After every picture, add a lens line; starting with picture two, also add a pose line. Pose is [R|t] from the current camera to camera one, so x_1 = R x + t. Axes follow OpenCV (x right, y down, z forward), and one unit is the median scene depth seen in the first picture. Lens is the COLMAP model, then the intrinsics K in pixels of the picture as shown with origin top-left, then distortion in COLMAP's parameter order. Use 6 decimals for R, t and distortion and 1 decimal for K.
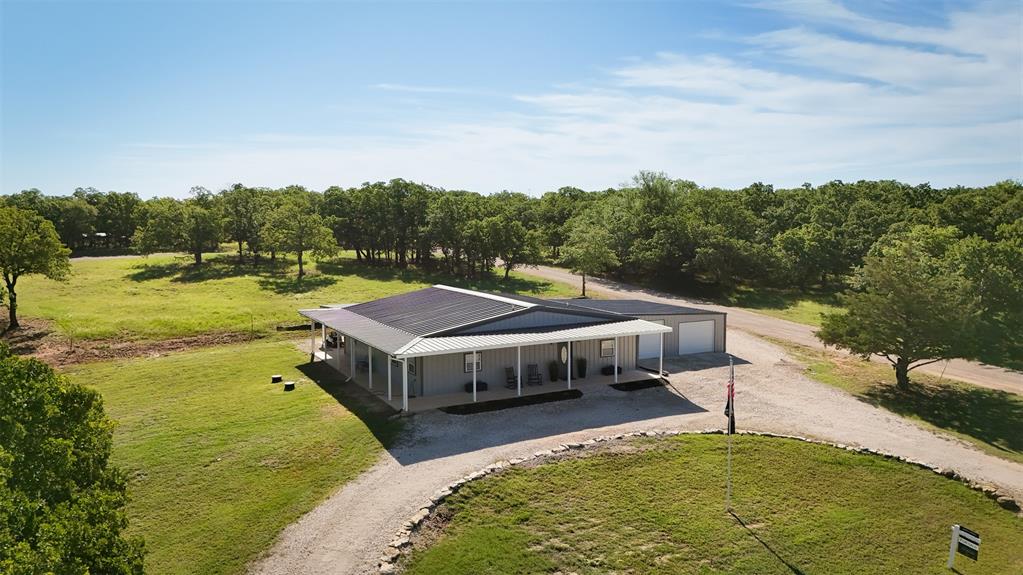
lens RADIAL K [[764.1, 0, 511.5], [0, 764.1, 287.5], [0, 0, 1]] dist [0.069369, -0.070759]
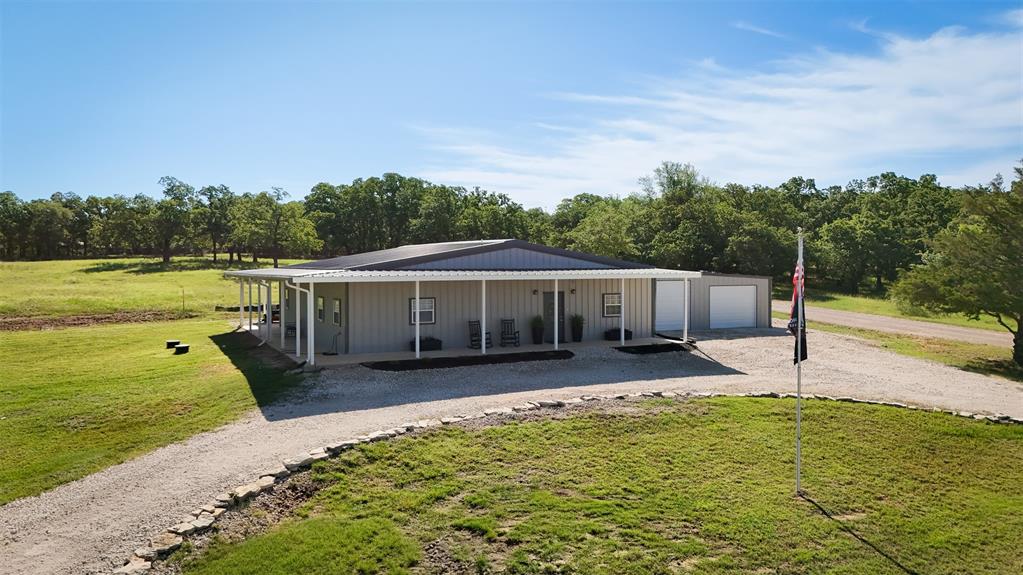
lens RADIAL K [[764.1, 0, 511.5], [0, 764.1, 287.5], [0, 0, 1]] dist [0.069369, -0.070759]
pose [[0.999370, 0.004437, -0.035215, 0.067923], [-0.006684, 0.997929, -0.063971, 0.139943], [0.034858, 0.064166, 0.997330, 0.324110]]
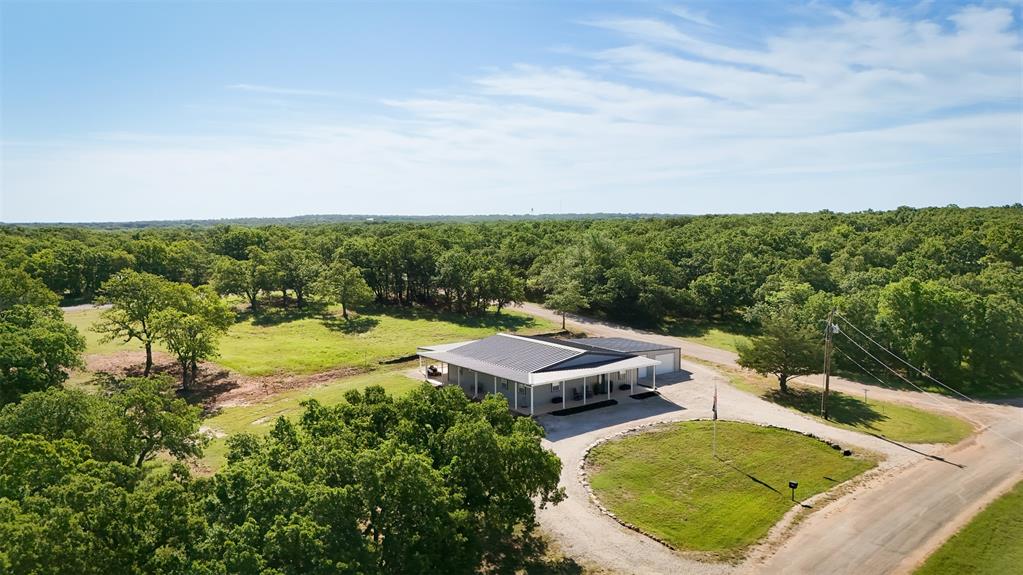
lens RADIAL K [[764.1, 0, 511.5], [0, 764.1, 287.5], [0, 0, 1]] dist [0.069369, -0.070759]
pose [[0.987978, -0.013919, 0.153964, -0.478276], [0.014265, 0.999898, -0.001141, -0.145328], [-0.153932, 0.003323, 0.988076, -0.817201]]
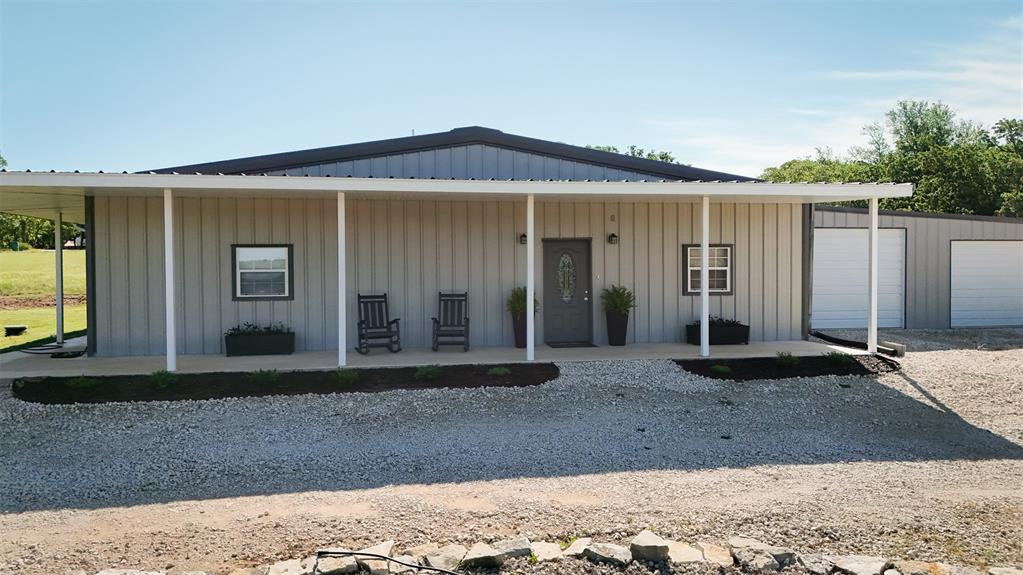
lens RADIAL K [[764.1, 0, 511.5], [0, 764.1, 287.5], [0, 0, 1]] dist [0.069369, -0.070759]
pose [[0.946923, 0.009275, -0.321327, 0.194794], [-0.029976, 0.997776, -0.059537, 0.140667], [0.320060, 0.066009, 0.945095, 0.813120]]
